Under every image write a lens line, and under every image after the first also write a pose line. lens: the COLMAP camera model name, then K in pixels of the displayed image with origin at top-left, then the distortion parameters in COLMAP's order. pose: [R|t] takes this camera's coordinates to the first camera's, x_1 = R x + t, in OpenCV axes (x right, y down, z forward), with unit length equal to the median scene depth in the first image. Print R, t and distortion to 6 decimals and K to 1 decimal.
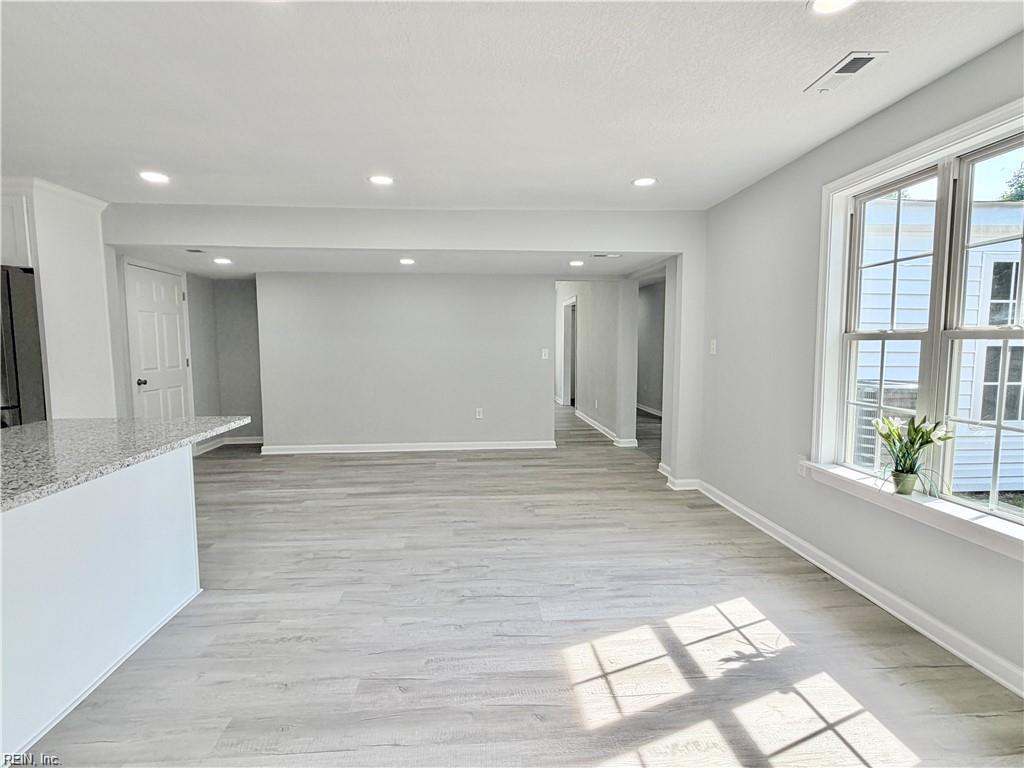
lens RADIAL K [[506.0, 0, 512.0], [0, 506.0, 384.0], [0, 0, 1]] dist [-0.002865, -0.000054]
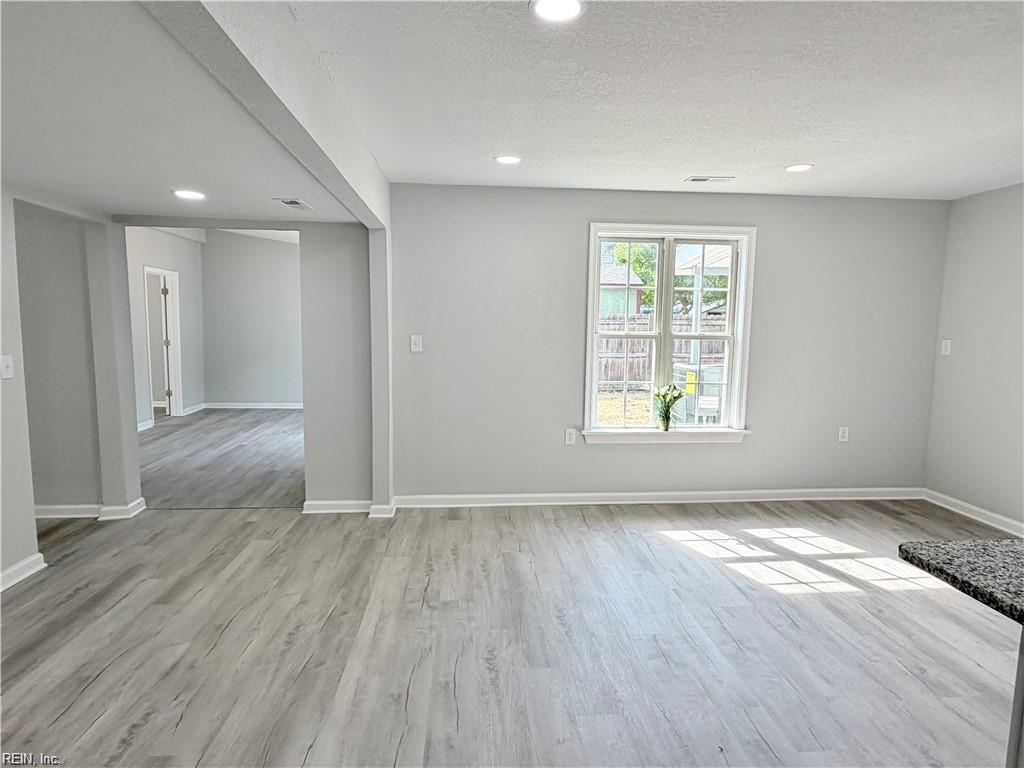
lens RADIAL K [[570.0, 0, 512.0], [0, 570.0, 384.0], [0, 0, 1]] dist [-0.001116, -0.003130]
pose [[-0.001946, -0.101148, 0.994869, -0.704365], [0.068390, 0.992529, 0.101044, -0.107860], [-0.997657, 0.068236, 0.004986, 0.932395]]
